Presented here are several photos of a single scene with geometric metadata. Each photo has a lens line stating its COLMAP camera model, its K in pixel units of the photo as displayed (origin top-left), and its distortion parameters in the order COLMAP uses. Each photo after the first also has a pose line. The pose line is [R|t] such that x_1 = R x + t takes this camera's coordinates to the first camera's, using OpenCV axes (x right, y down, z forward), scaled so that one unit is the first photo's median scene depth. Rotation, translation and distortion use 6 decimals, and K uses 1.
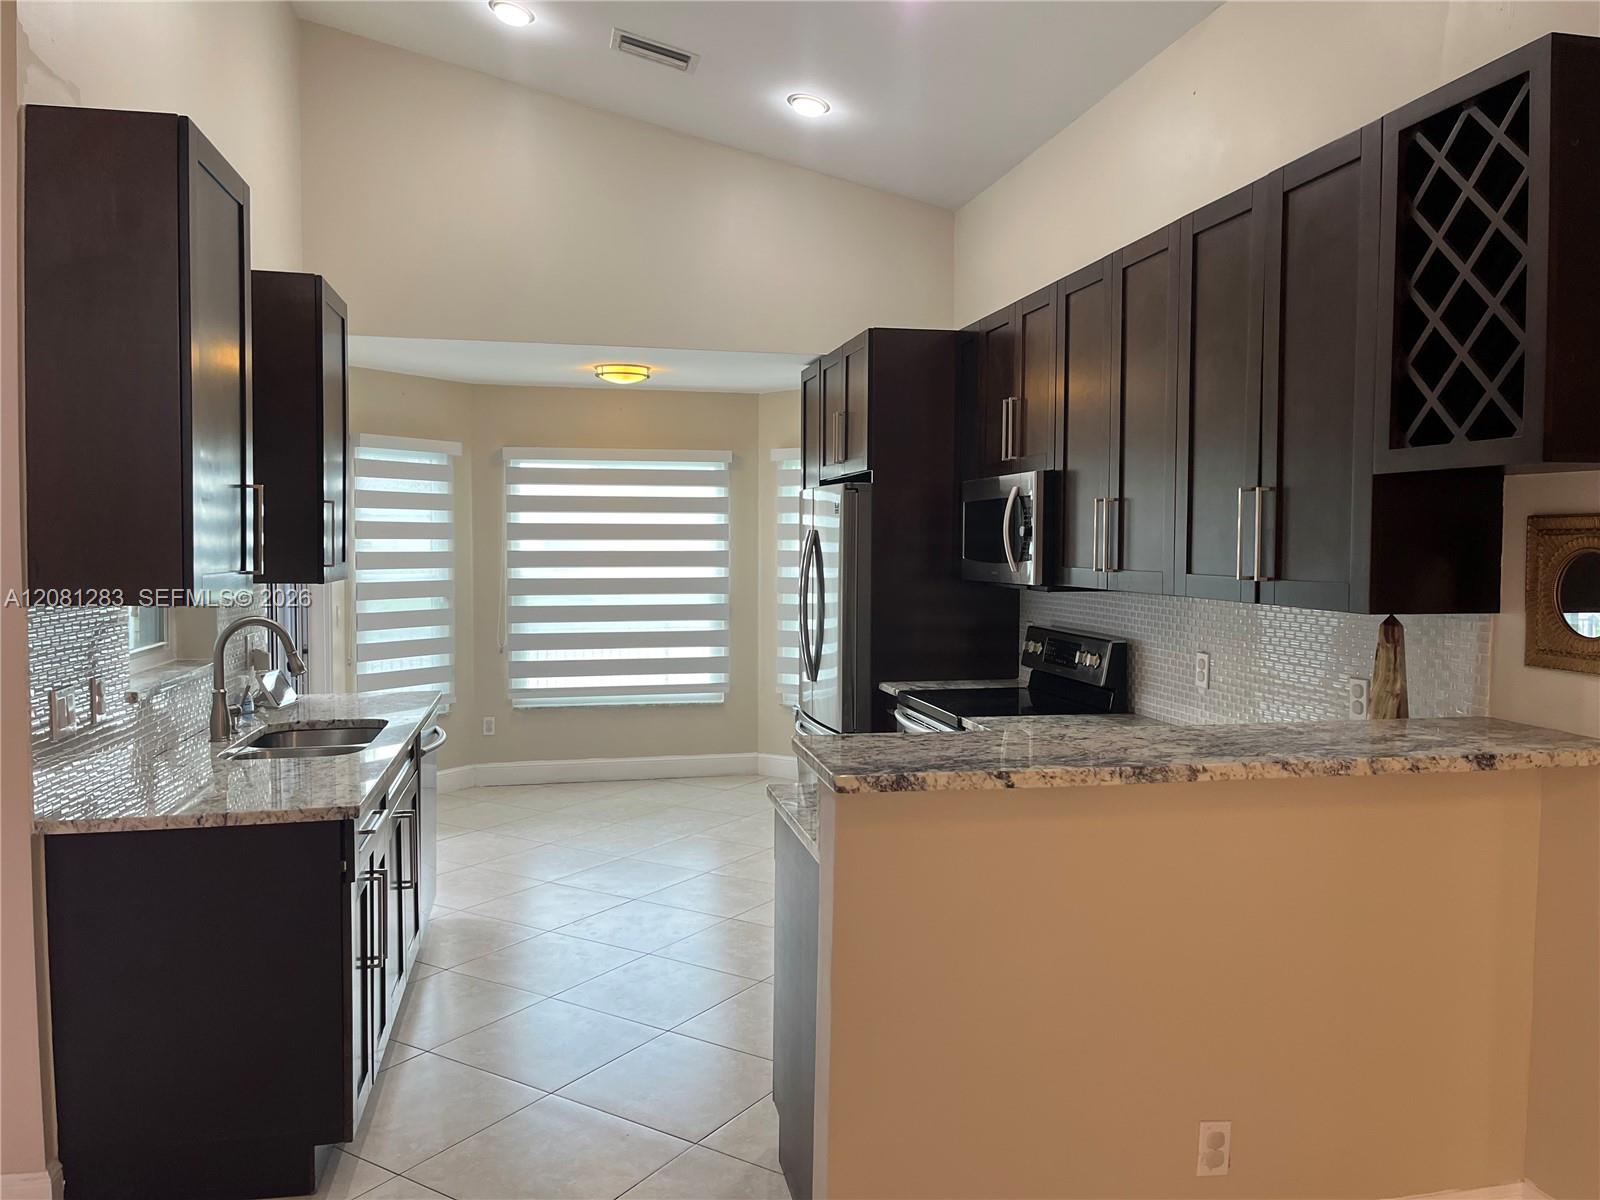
lens RADIAL K [[1207.7, 0, 814.0], [0, 1207.7, 591.8], [0, 0, 1]] dist [0.041028, -0.017007]
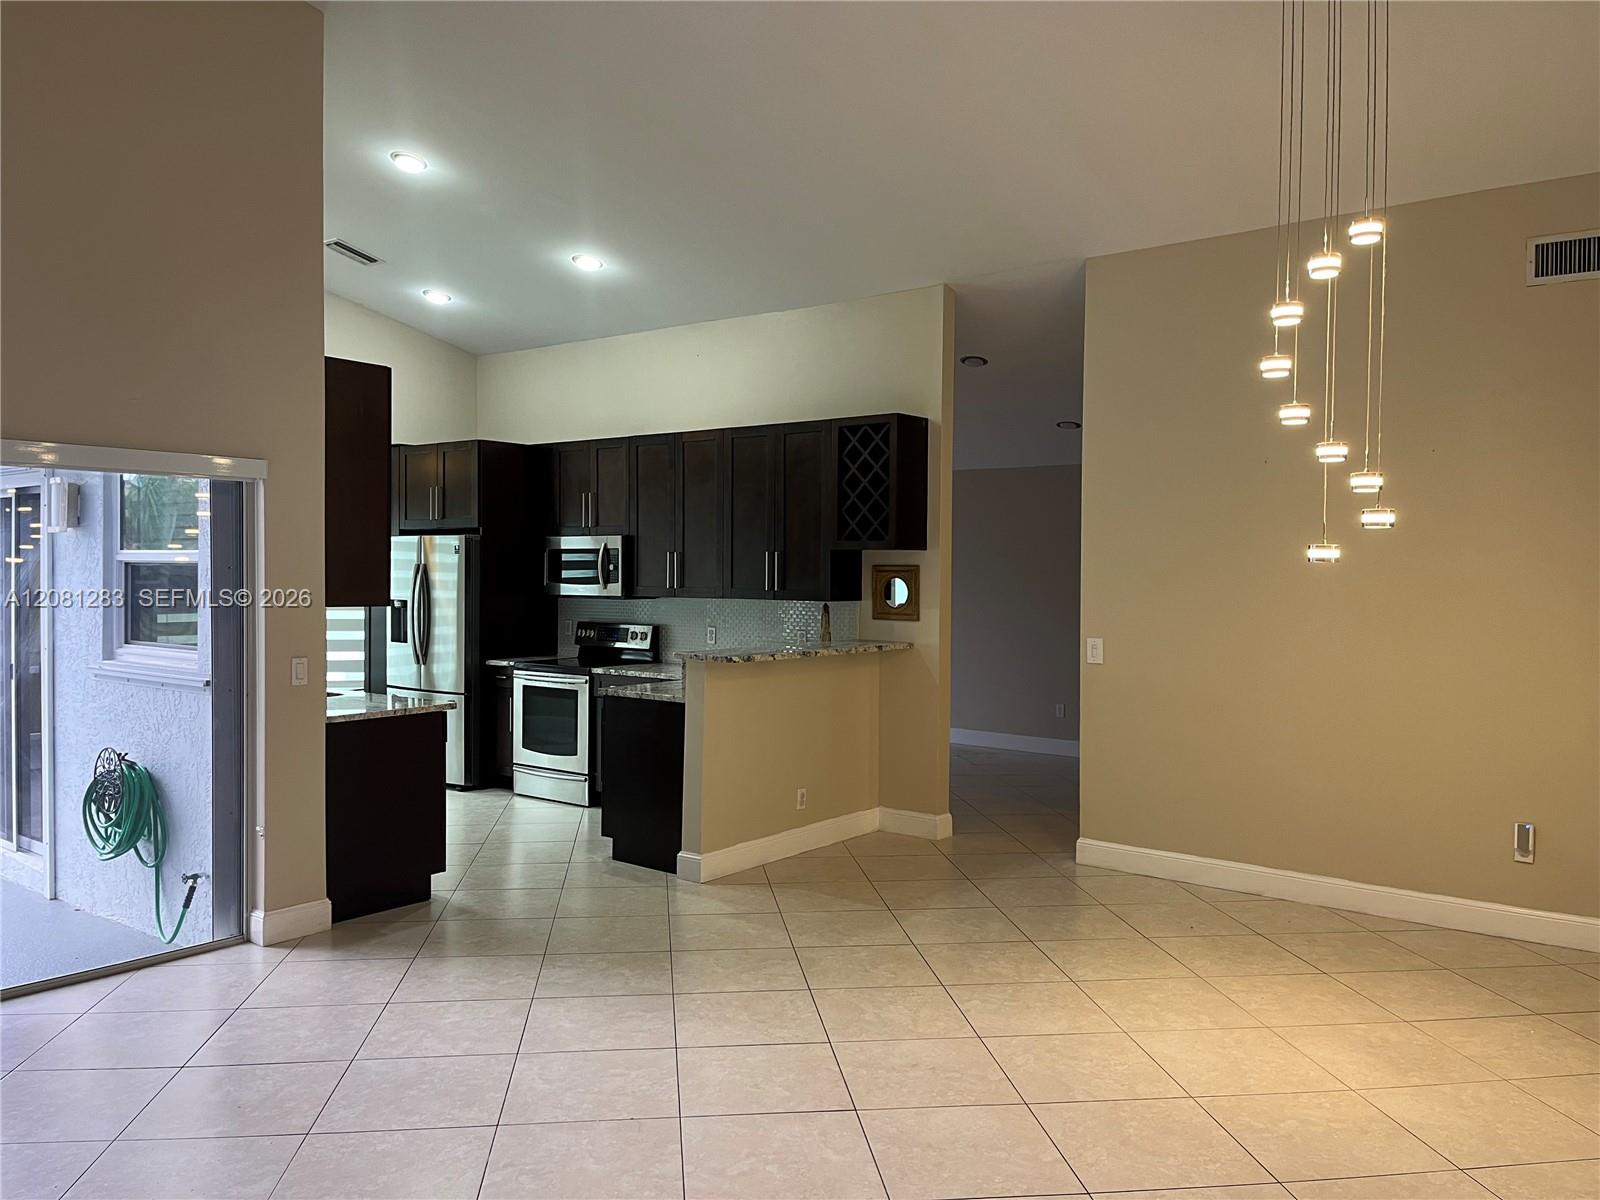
lens RADIAL K [[1207.7, 0, 807.0], [0, 1207.7, 590.5], [0, 0, 1]] dist [0.041028, -0.017007]
pose [[0.768671, -0.011906, 0.639533, -0.651062], [0.024160, 0.999654, -0.010429, 0.010186], [-0.639188, 0.023468, 0.768693, -0.513314]]
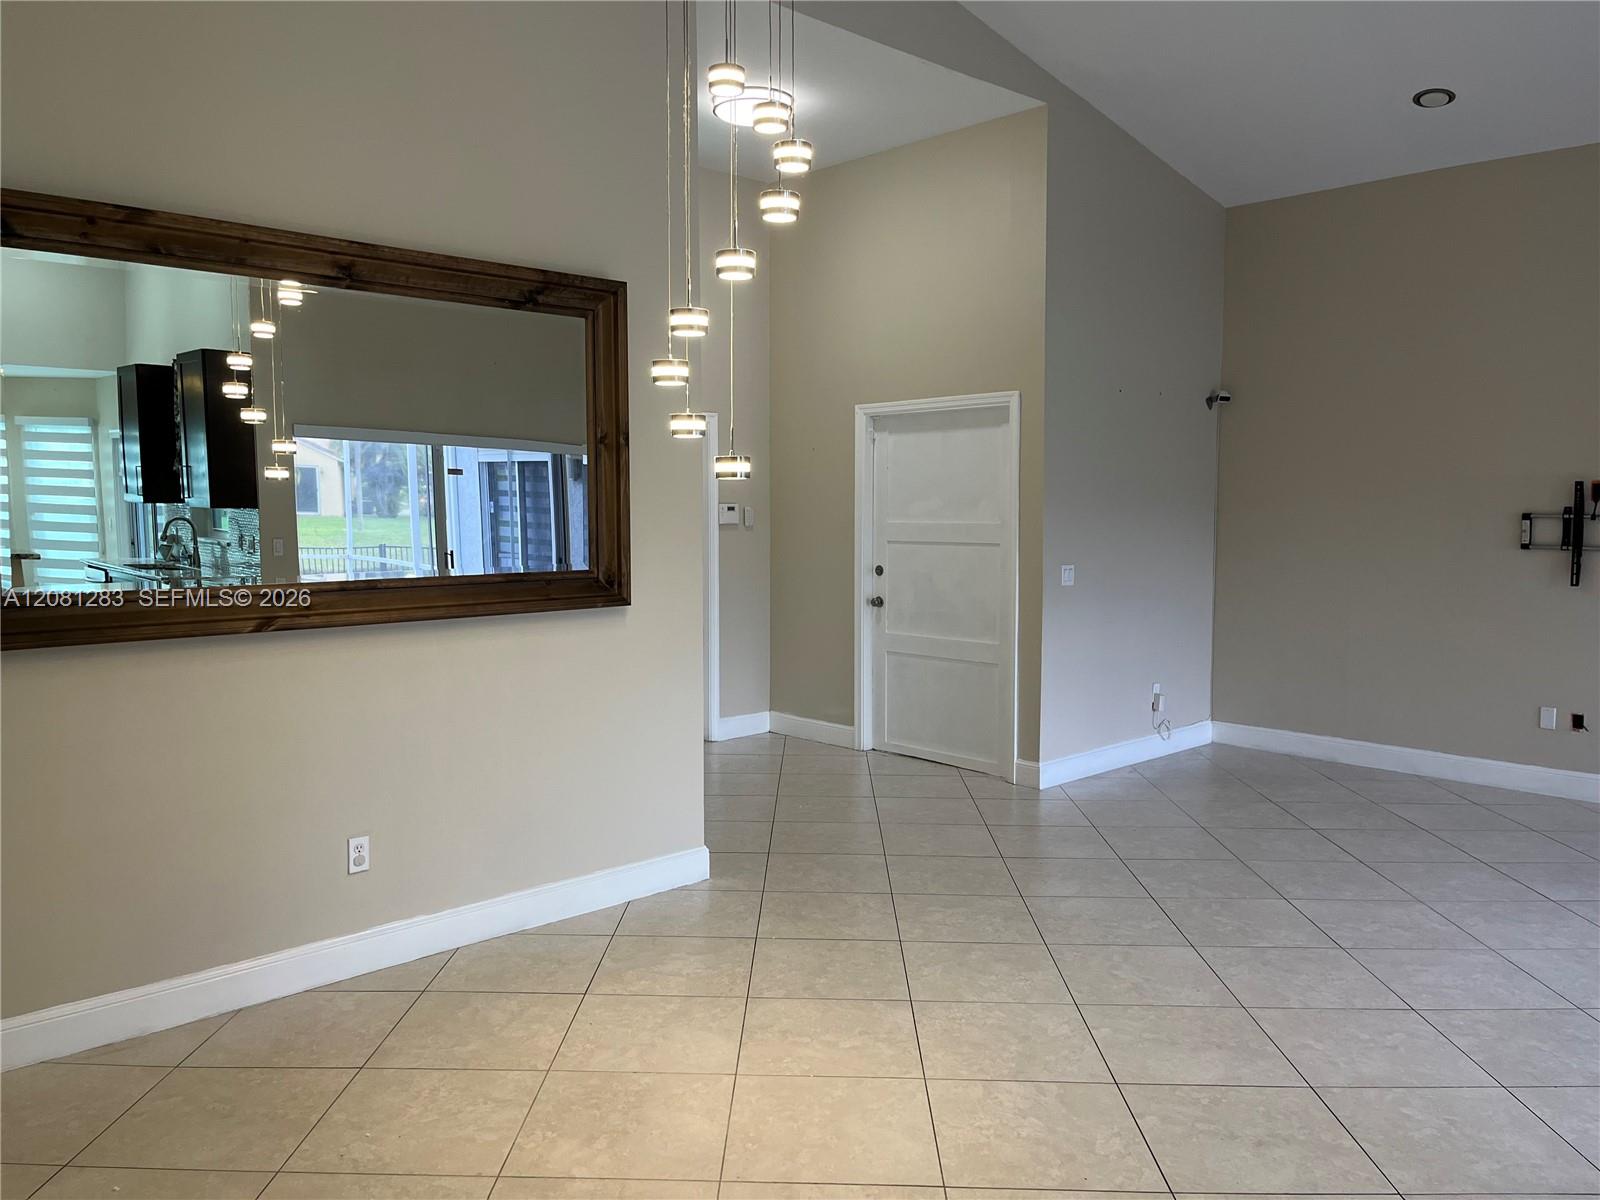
lens RADIAL K [[1207.7, 0, 798.0], [0, 1207.7, 582.6], [0, 0, 1]] dist [0.041028, -0.017007]
pose [[-0.856009, 0.027100, -0.516251, 0.338299], [-0.027877, 0.994752, 0.098442, -0.015317], [0.516209, 0.098659, -0.850761, 0.367119]]
